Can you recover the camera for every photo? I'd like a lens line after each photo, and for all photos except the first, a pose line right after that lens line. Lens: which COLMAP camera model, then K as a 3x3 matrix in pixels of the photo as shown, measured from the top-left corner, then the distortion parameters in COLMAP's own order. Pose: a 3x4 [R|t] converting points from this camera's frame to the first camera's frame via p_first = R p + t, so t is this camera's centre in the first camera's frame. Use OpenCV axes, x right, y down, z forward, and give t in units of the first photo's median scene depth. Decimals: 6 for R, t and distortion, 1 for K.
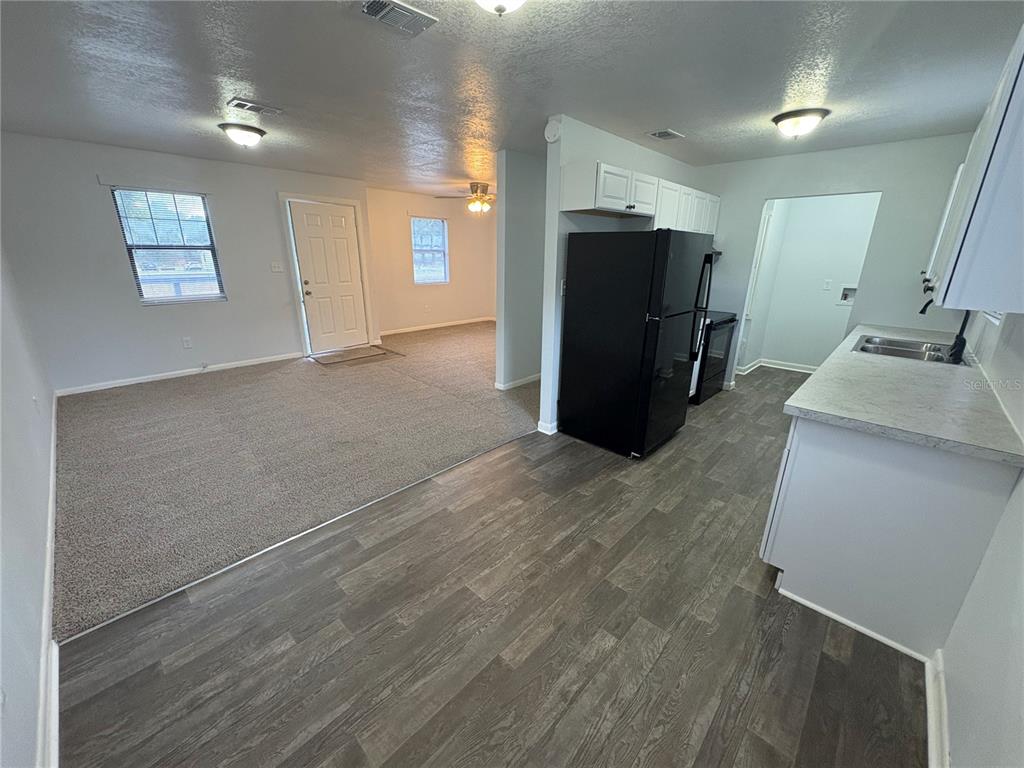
lens RADIAL K [[407.6, 0, 513.3], [0, 407.6, 383.9], [0, 0, 1]] dist [0.000194, 0.000062]
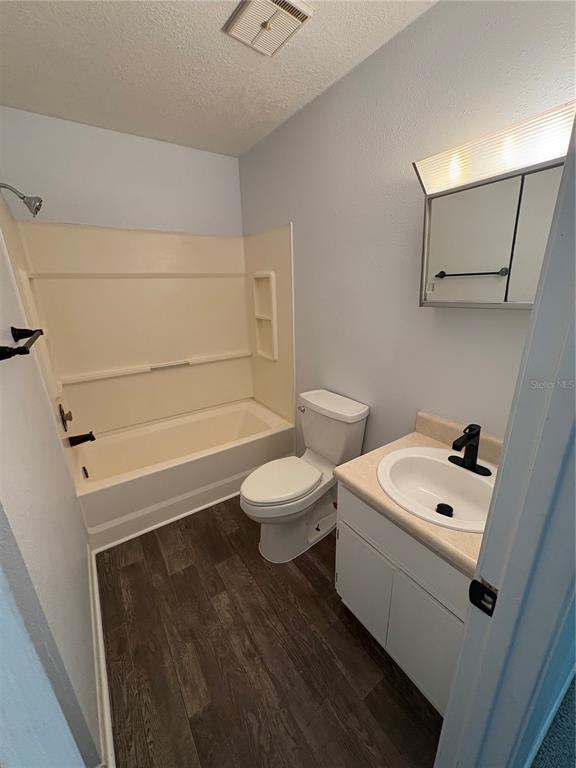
lens RADIAL K [[305.7, 0, 289.9], [0, 305.7, 381.7], [0, 0, 1]] dist [0.000194, 0.000062]
pose [[0.217507, -0.320170, 0.922053, -0.378677], [0.314997, 0.917149, 0.244161, -0.138332], [-0.923833, 0.237337, 0.300339, 0.389717]]
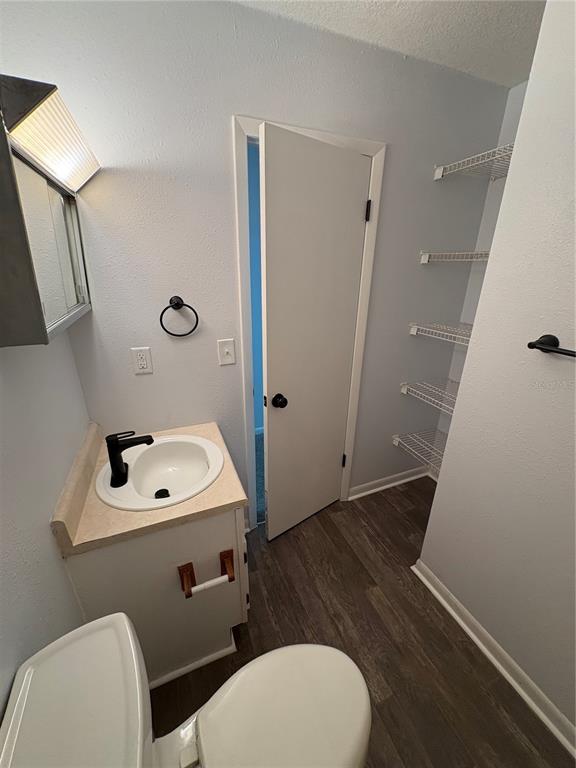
lens RADIAL K [[305.7, 0, 289.5], [0, 305.7, 385.1], [0, 0, 1]] dist [0.000194, 0.000062]
pose [[-0.411452, 0.304380, -0.859104, 0.745726], [-0.291225, 0.849270, 0.440373, -0.257657], [0.863652, 0.431385, -0.260791, 0.717134]]
